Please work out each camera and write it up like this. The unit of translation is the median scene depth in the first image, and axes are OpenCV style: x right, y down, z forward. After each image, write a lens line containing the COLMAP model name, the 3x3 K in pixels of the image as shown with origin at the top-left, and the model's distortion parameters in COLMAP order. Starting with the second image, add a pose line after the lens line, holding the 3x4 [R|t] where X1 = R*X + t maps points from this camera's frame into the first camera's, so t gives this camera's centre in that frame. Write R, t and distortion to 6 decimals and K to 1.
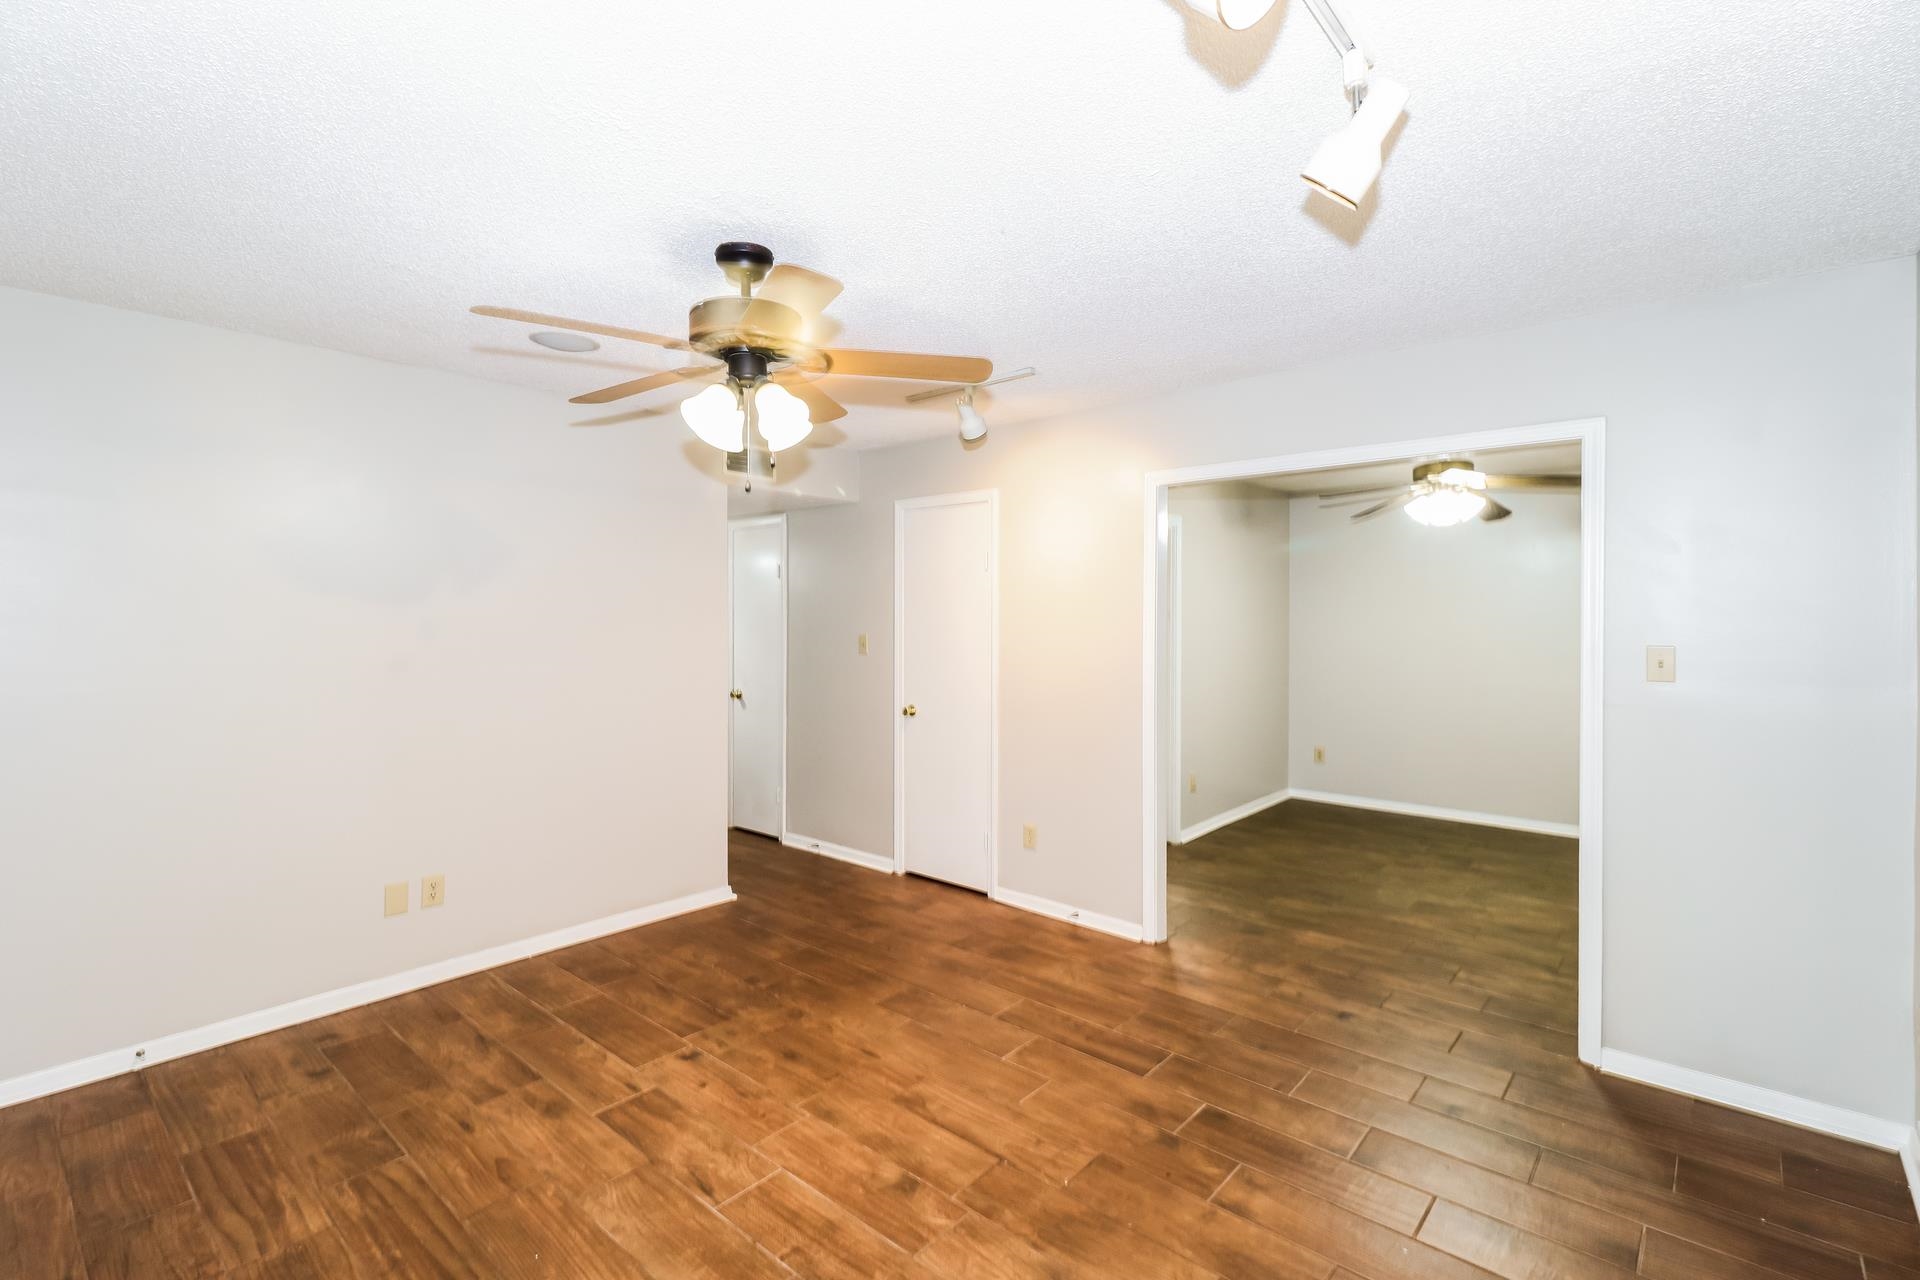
lens RADIAL K [[894.0, 0, 963.2], [0, 894.0, 621.7], [0, 0, 1]] dist [0.003639, -0.003771]
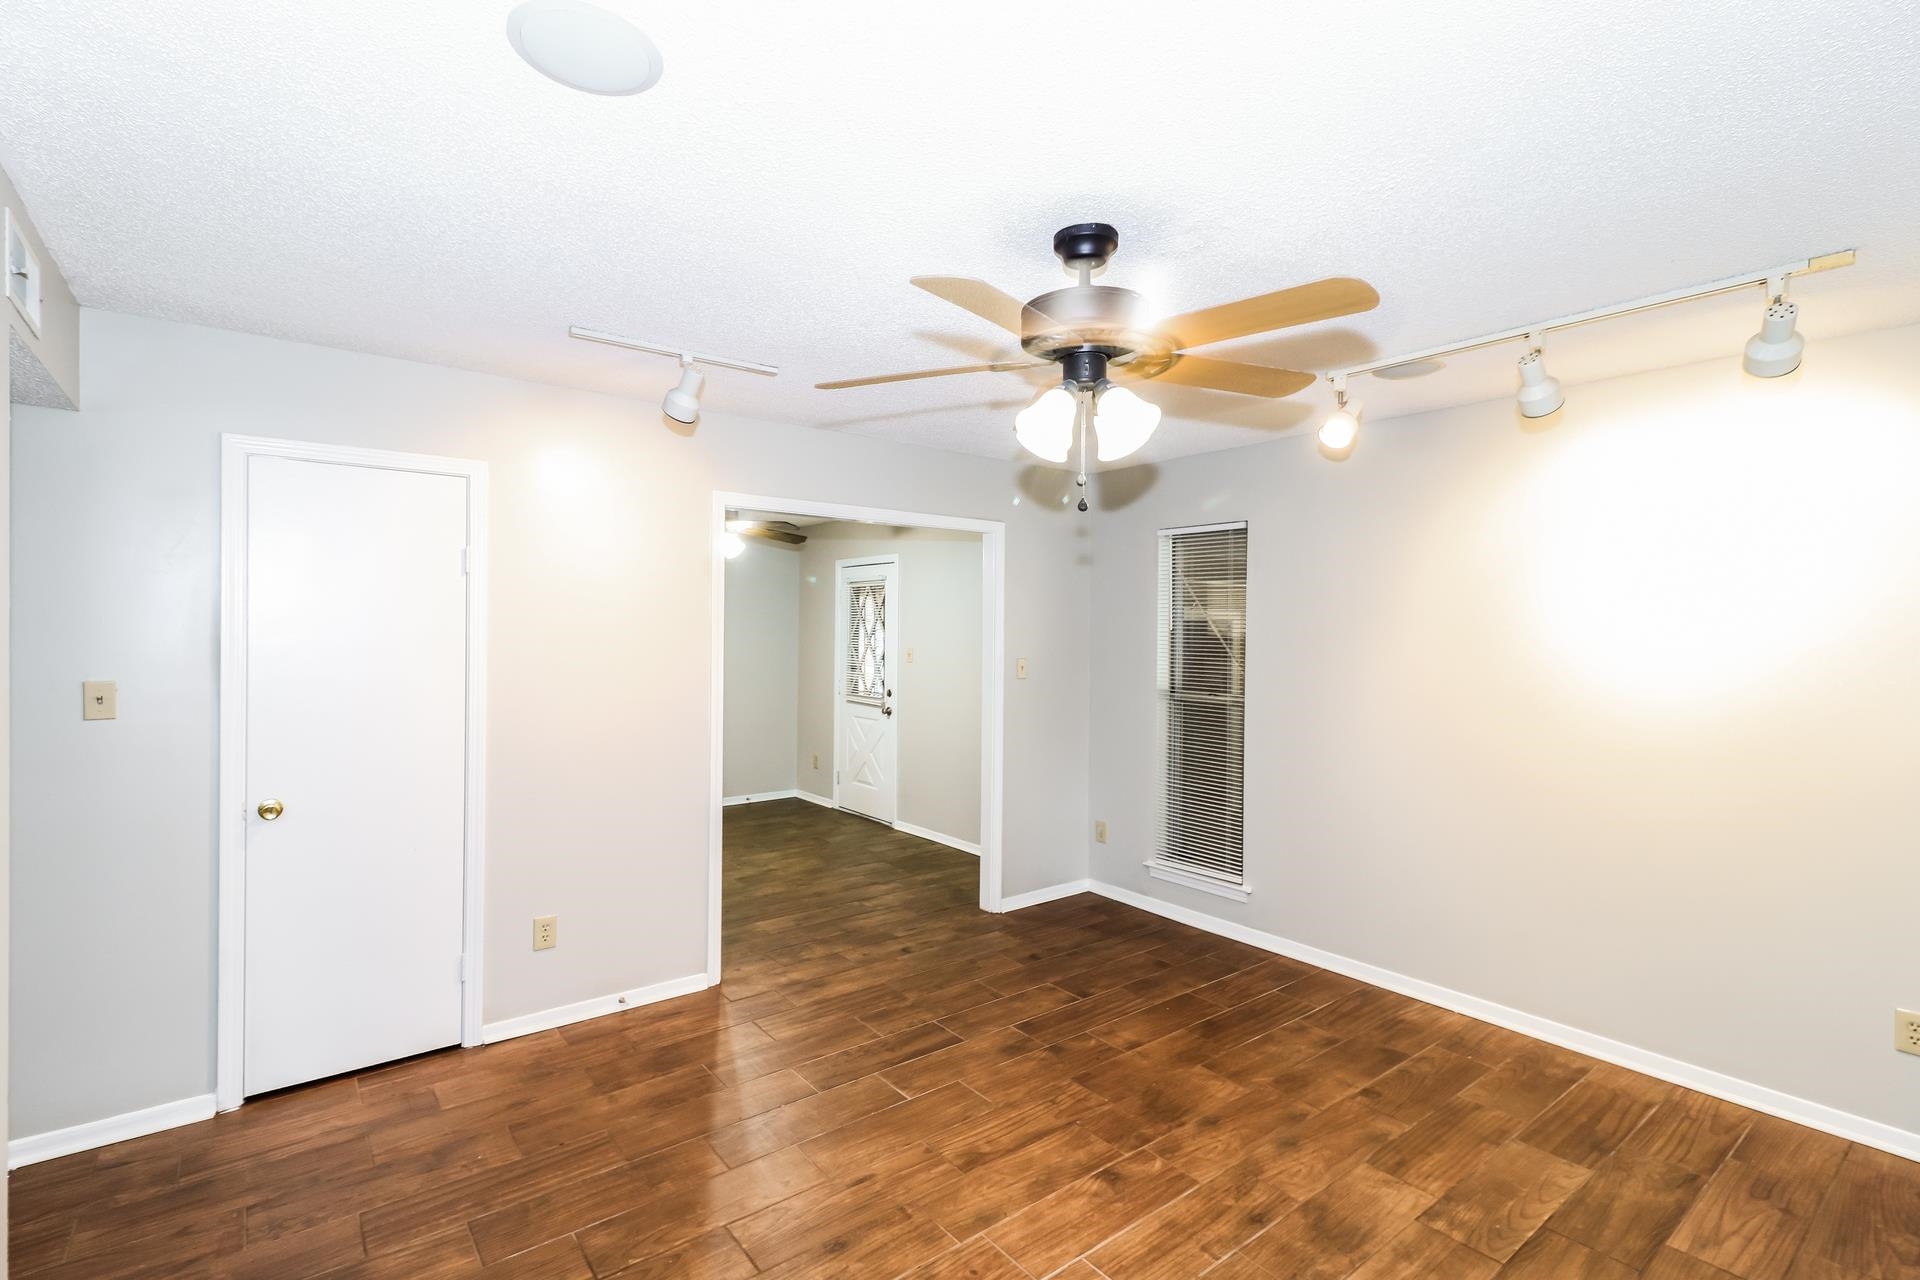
lens RADIAL K [[894.0, 0, 965.1], [0, 894.0, 645.0], [0, 0, 1]] dist [0.003639, -0.003771]
pose [[0.176948, -0.020117, 0.984015, -0.906983], [0.007137, 0.999791, 0.019156, -0.018040], [-0.984194, 0.003634, 0.177055, 0.788977]]
